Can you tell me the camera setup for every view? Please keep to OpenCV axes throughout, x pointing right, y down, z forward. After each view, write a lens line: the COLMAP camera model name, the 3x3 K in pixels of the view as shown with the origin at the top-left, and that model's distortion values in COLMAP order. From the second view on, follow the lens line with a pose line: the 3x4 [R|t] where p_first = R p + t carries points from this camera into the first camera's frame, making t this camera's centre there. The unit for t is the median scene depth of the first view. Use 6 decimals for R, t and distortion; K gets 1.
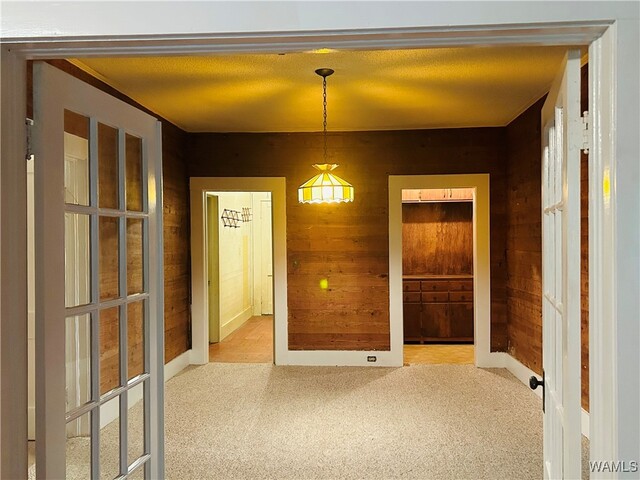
lens RADIAL K [[557.9, 0, 320.3], [0, 557.9, 237.4], [0, 0, 1]] dist [0.074435, -0.107349]
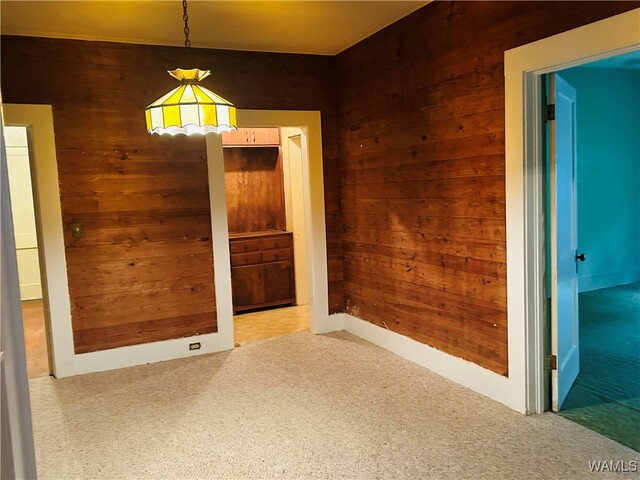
lens RADIAL K [[557.9, 0, 331.2], [0, 557.9, 235.3], [0, 0, 1]] dist [0.074435, -0.107349]
pose [[0.874198, -0.073729, 0.479939, -0.106597], [0.037270, 0.995677, 0.085072, 0.003379], [-0.484136, -0.056483, 0.873168, 0.231064]]
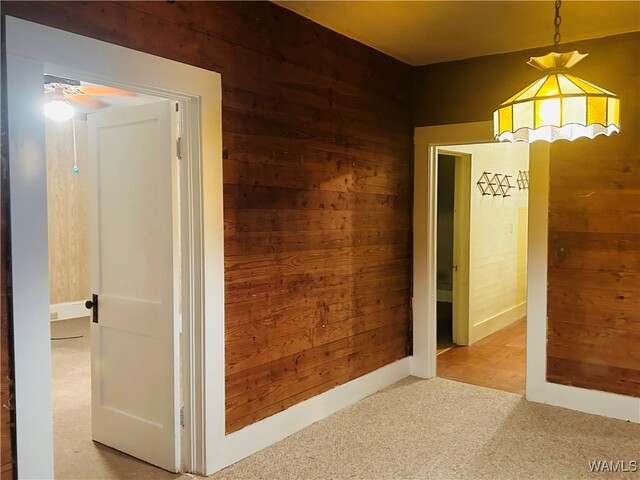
lens RADIAL K [[557.9, 0, 320.5], [0, 557.9, 240.1], [0, 0, 1]] dist [0.074435, -0.107349]
pose [[0.847111, 0.041111, -0.529823, 0.063431], [-0.012383, 0.998259, 0.057660, 0.000171], [0.531271, -0.042283, 0.846146, 0.305454]]
